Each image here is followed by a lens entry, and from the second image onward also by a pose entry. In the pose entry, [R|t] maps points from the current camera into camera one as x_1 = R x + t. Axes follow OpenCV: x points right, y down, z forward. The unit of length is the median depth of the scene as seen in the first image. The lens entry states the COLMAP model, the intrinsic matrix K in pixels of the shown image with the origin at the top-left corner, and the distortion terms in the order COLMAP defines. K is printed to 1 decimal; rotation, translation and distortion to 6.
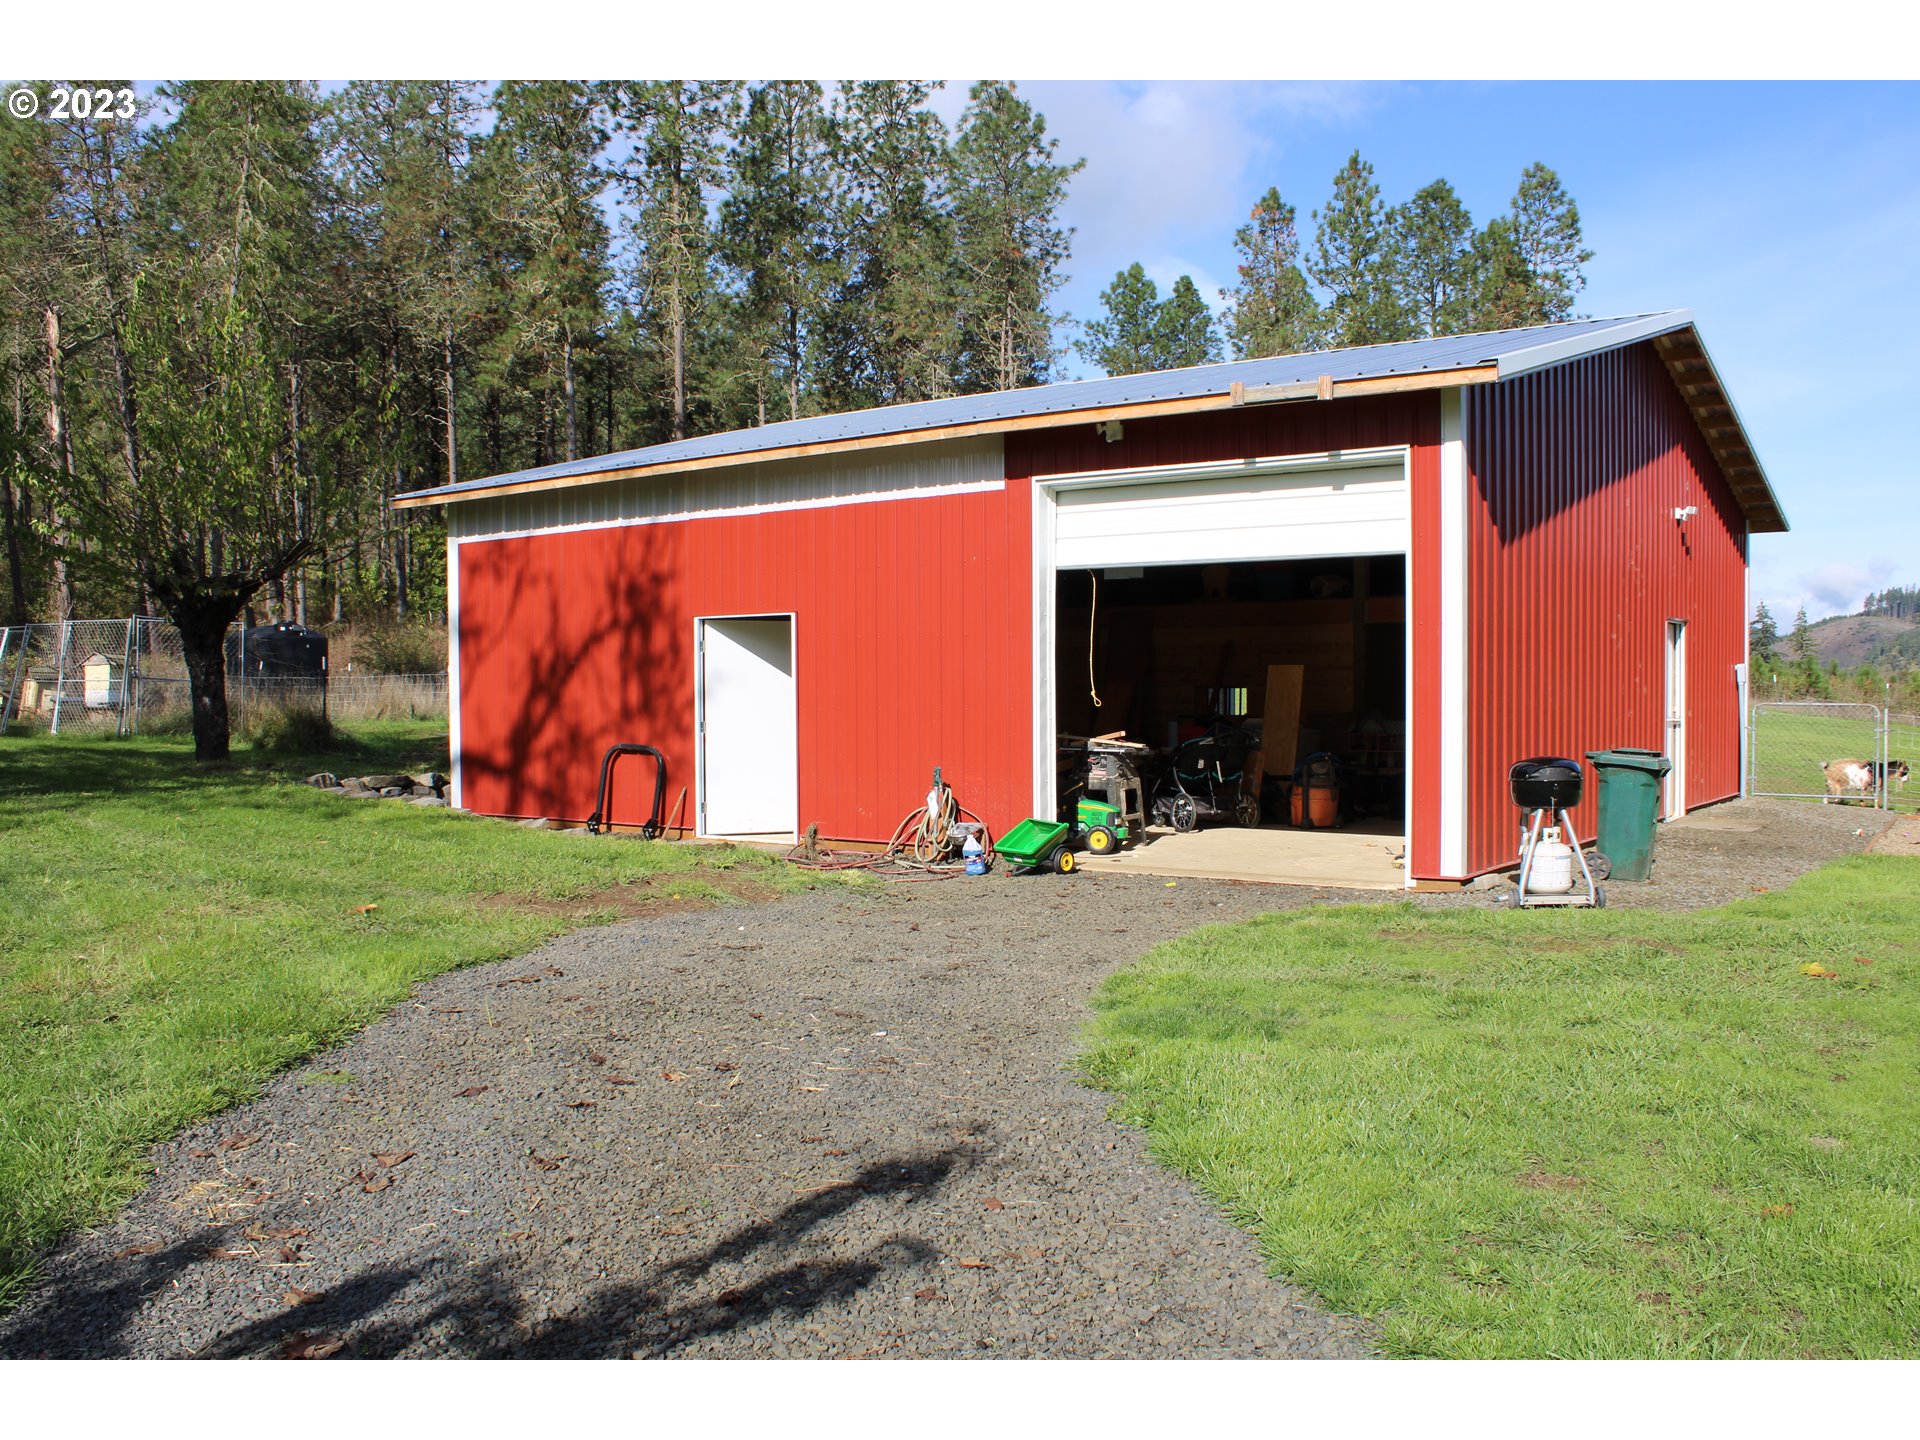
lens RADIAL K [[1616.1, 0, 962.7], [0, 1616.1, 720.5], [0, 0, 1]] dist [-0.101501, -0.001864]
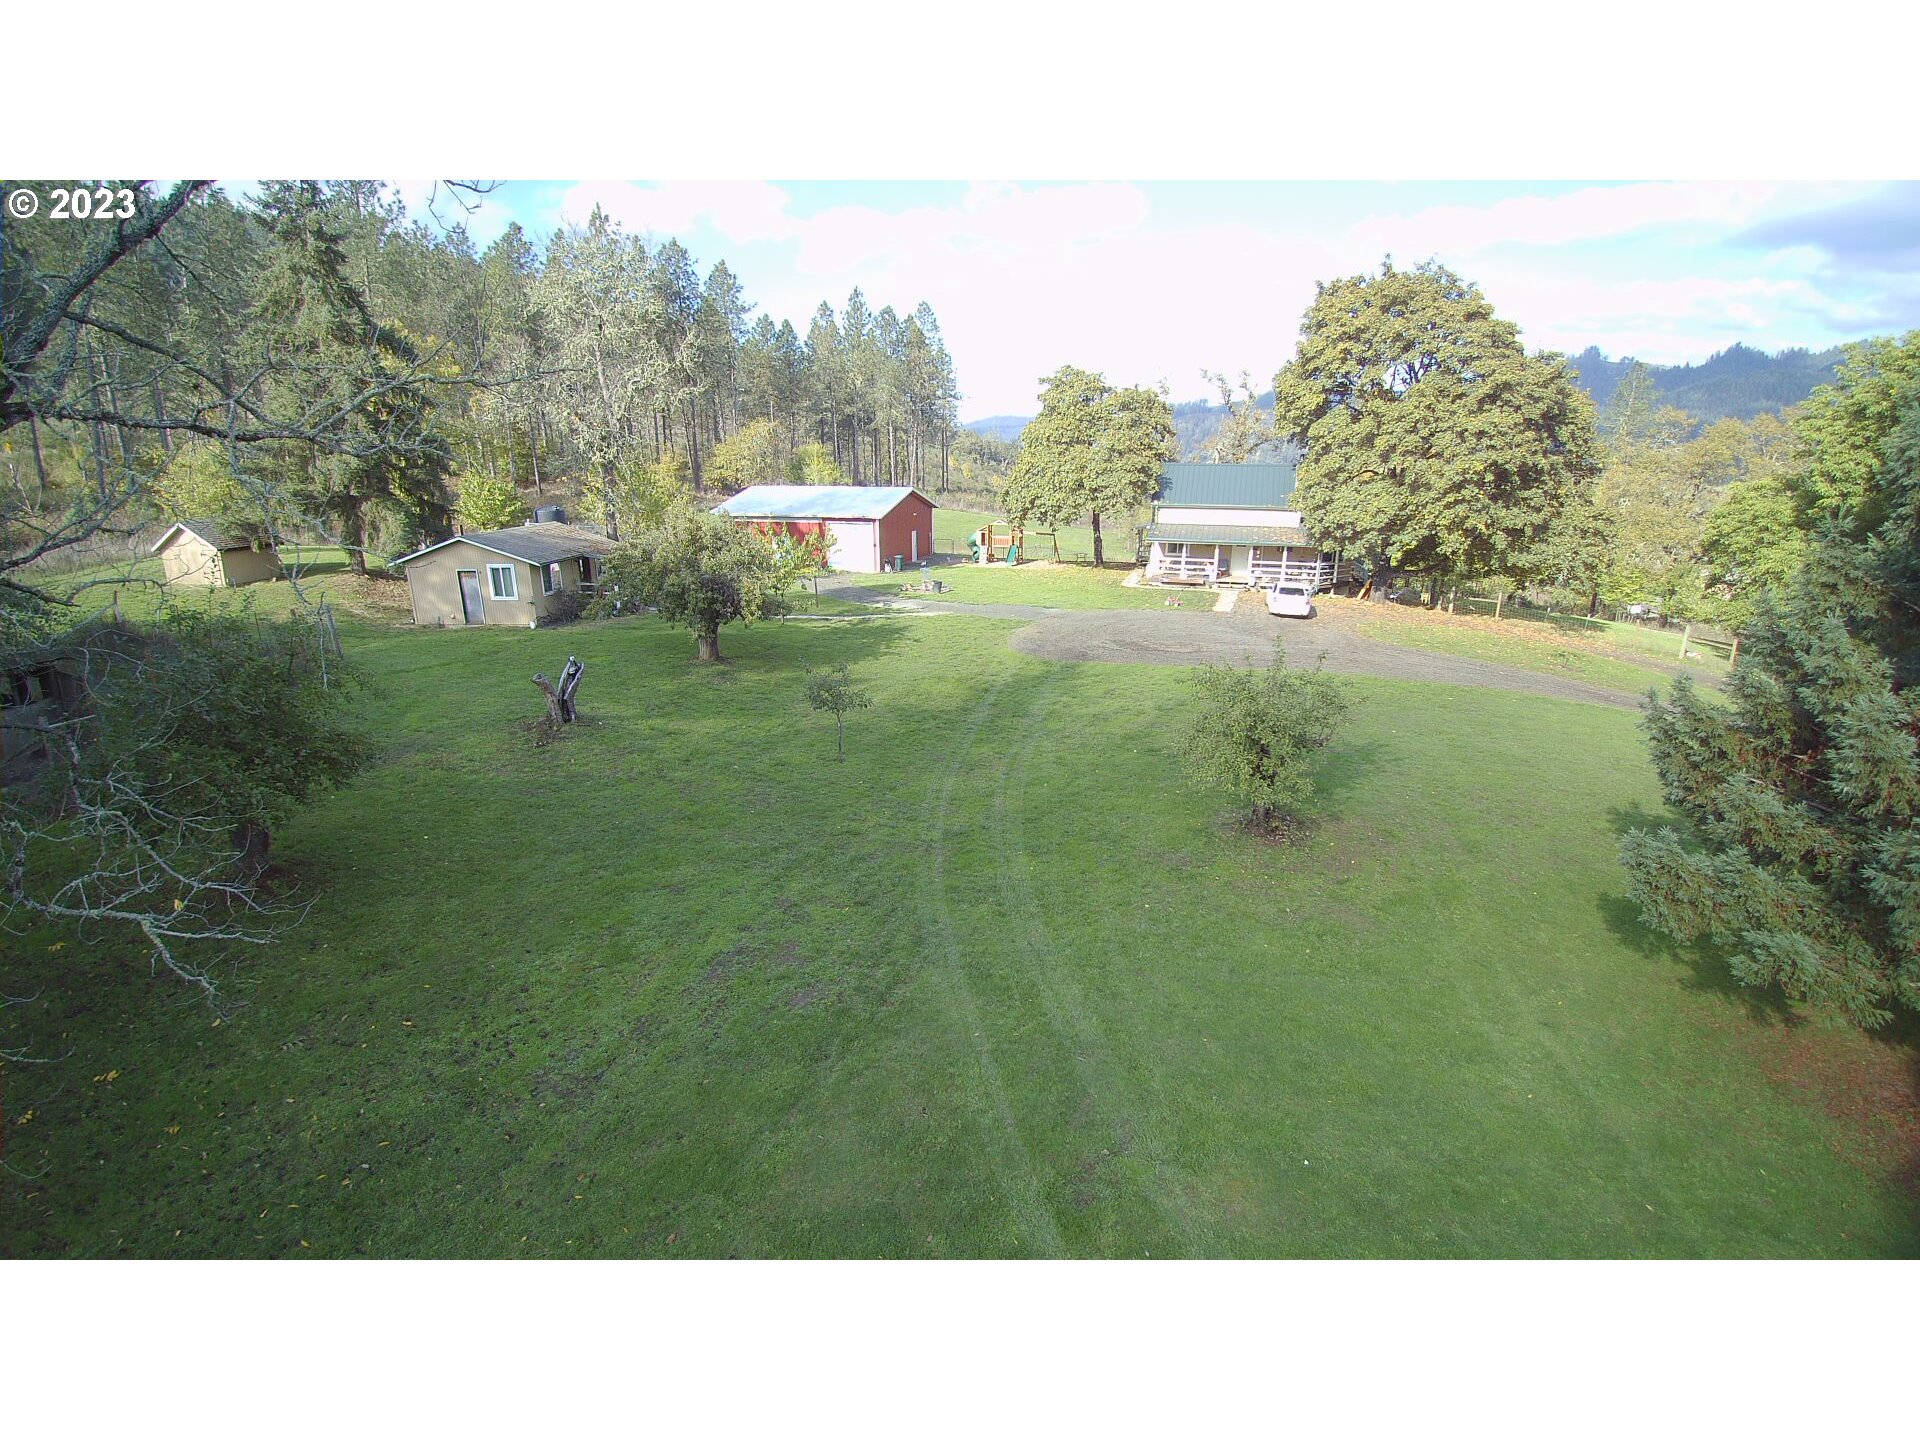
lens RADIAL K [[906.0, 0, 964.7], [0, 906.0, 748.8], [0, 0, 1]] dist [-0.047138, -0.007448]
pose [[0.938209, -0.105289, 0.329664, -0.149693], [0.005253, 0.956817, 0.290642, -0.061663], [-0.346029, -0.270952, 0.898248, -0.588120]]
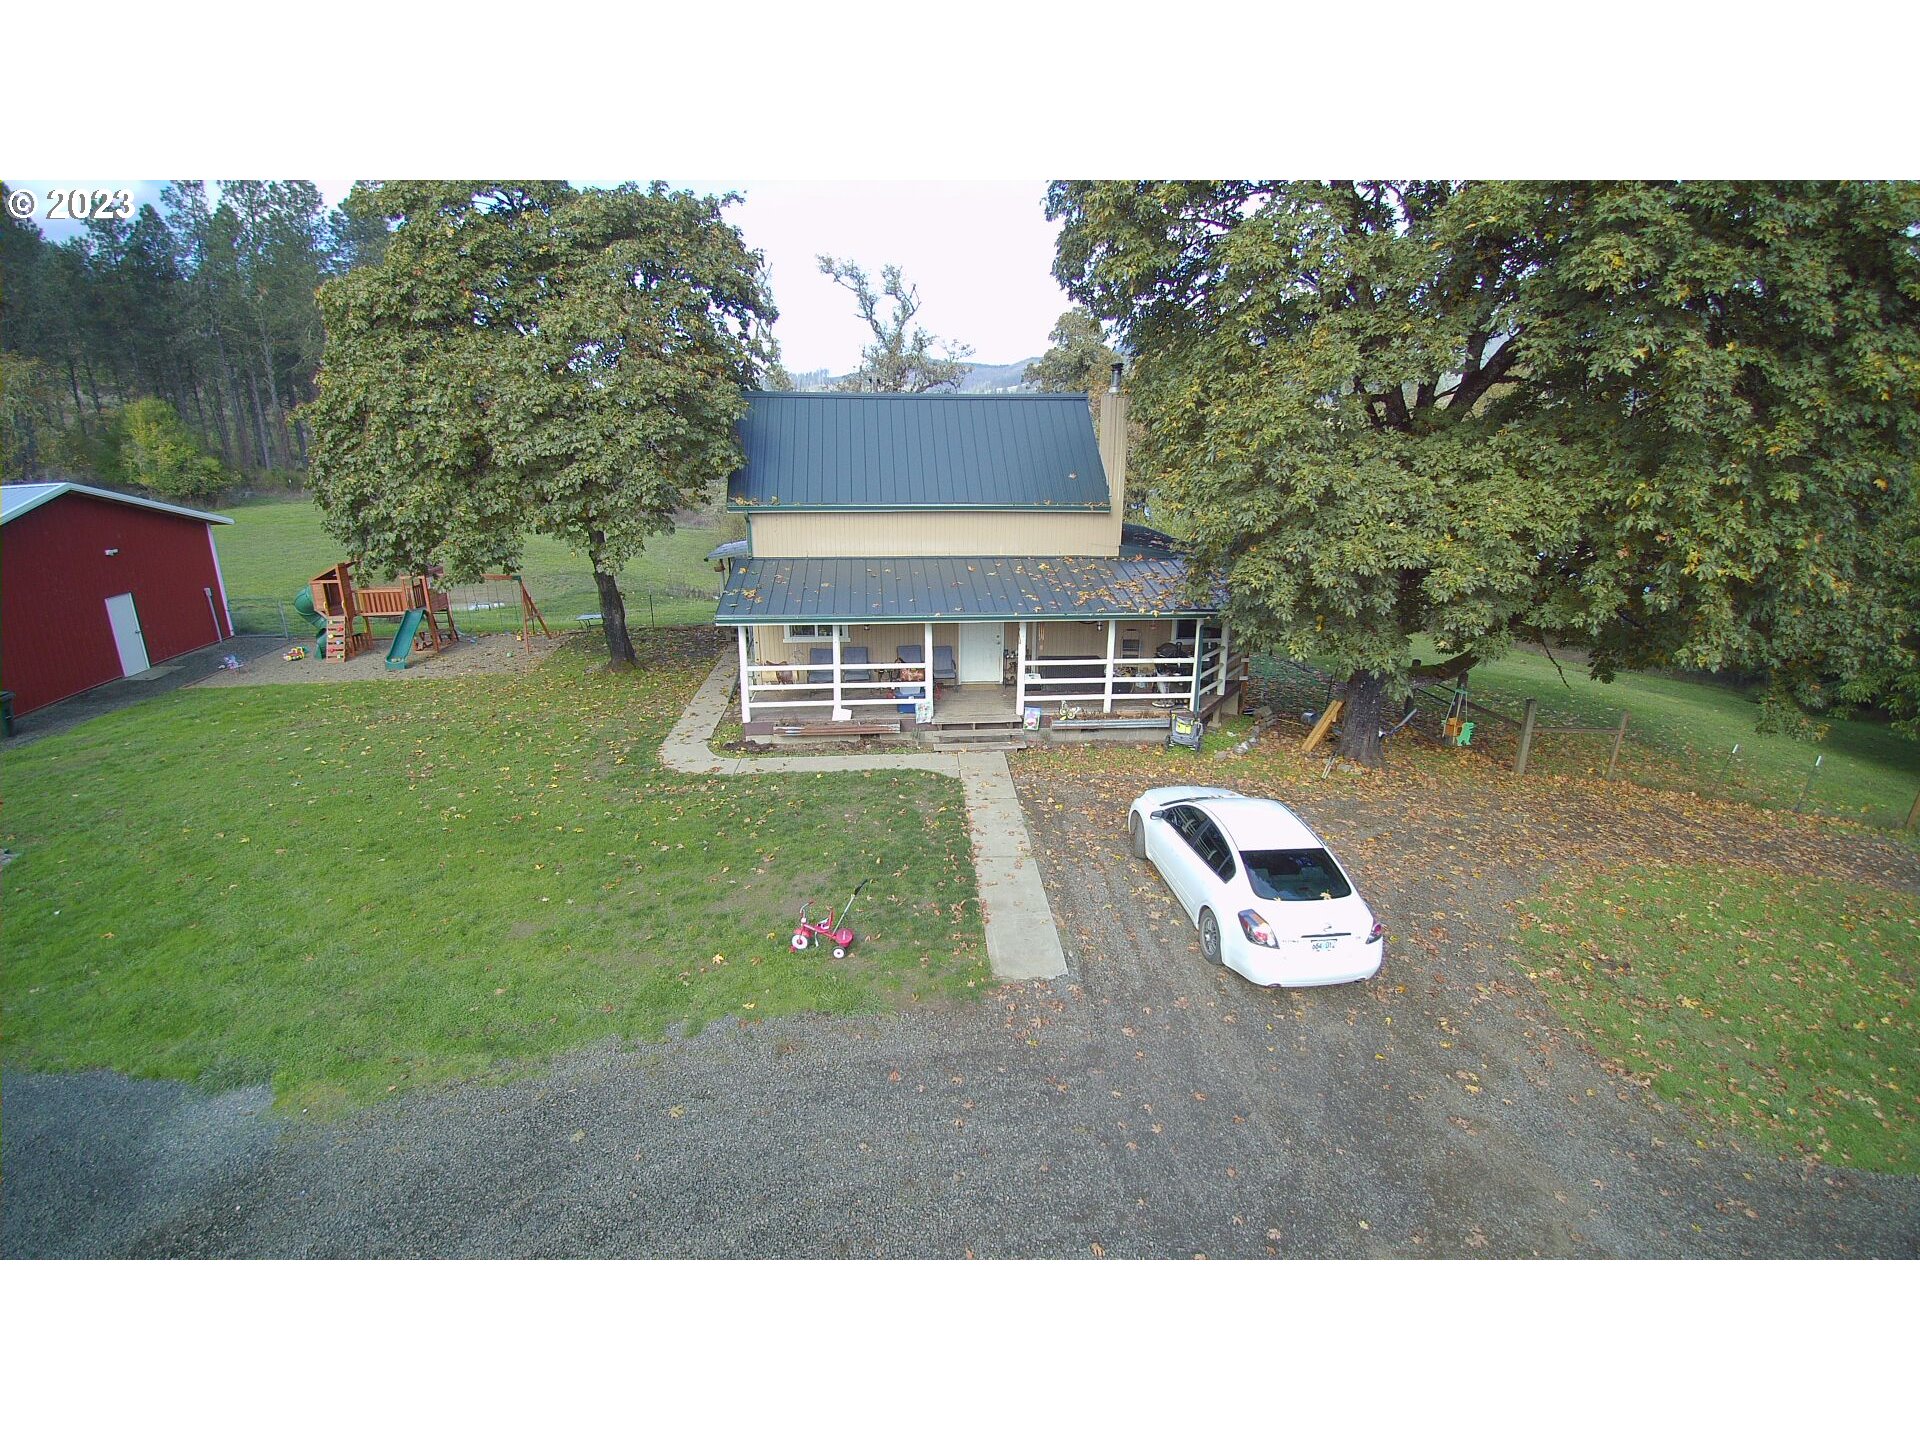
lens RADIAL K [[906.0, 0, 981.3], [0, 906.0, 737.0], [0, 0, 1]] dist [-0.047138, -0.007448]
pose [[0.723949, -0.214848, 0.655544, 0.109068], [0.004546, 0.951731, 0.306900, -0.054415], [-0.689839, -0.219200, 0.689981, -0.194916]]
